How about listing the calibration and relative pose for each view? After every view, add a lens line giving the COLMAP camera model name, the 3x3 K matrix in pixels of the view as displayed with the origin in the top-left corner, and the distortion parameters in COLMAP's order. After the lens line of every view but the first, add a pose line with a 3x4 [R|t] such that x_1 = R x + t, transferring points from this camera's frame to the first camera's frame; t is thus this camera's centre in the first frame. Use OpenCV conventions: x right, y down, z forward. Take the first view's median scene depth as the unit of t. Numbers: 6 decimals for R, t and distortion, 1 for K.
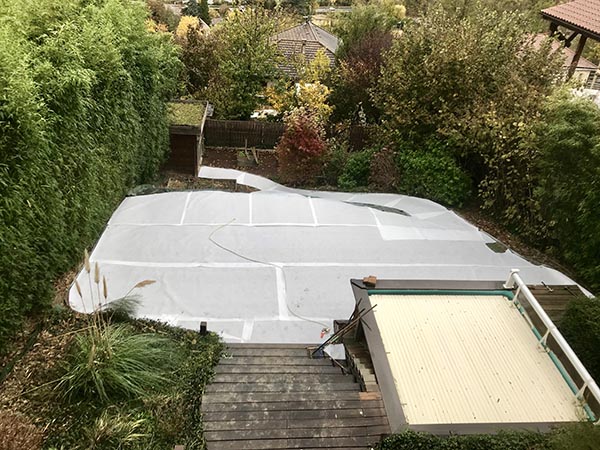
lens RADIAL K [[489.9, 0, 300.0], [0, 489.9, 225.0], [0, 0, 1]] dist [0.008860, 0.000713]
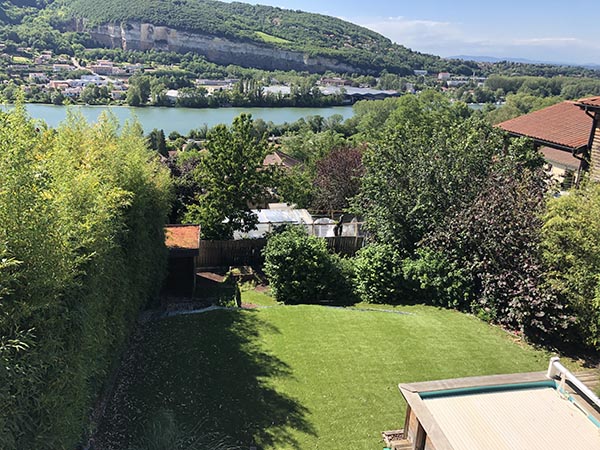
lens RADIAL K [[489.1, 0, 300.0], [0, 489.1, 225.0], [0, 0, 1]] dist [0.013751, 0.008244]
pose [[0.993363, -0.070981, 0.090512, -0.101131], [0.090241, 0.968856, -0.230598, 0.006945], [-0.071325, 0.237235, 0.968830, -0.009281]]
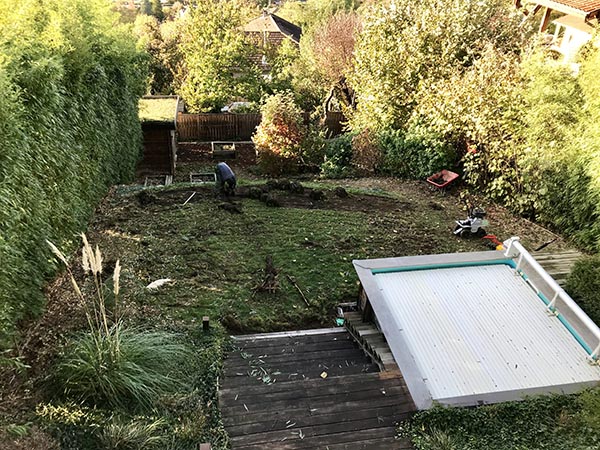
lens RADIAL K [[490.1, 0, 300.0], [0, 490.1, 225.0], [0, 0, 1]] dist [0.037473, -0.038482]
pose [[0.995235, -0.079092, 0.057017, -0.033046], [0.078414, 0.996822, 0.014043, 0.011116], [-0.057947, -0.009505, 0.998274, 0.015924]]
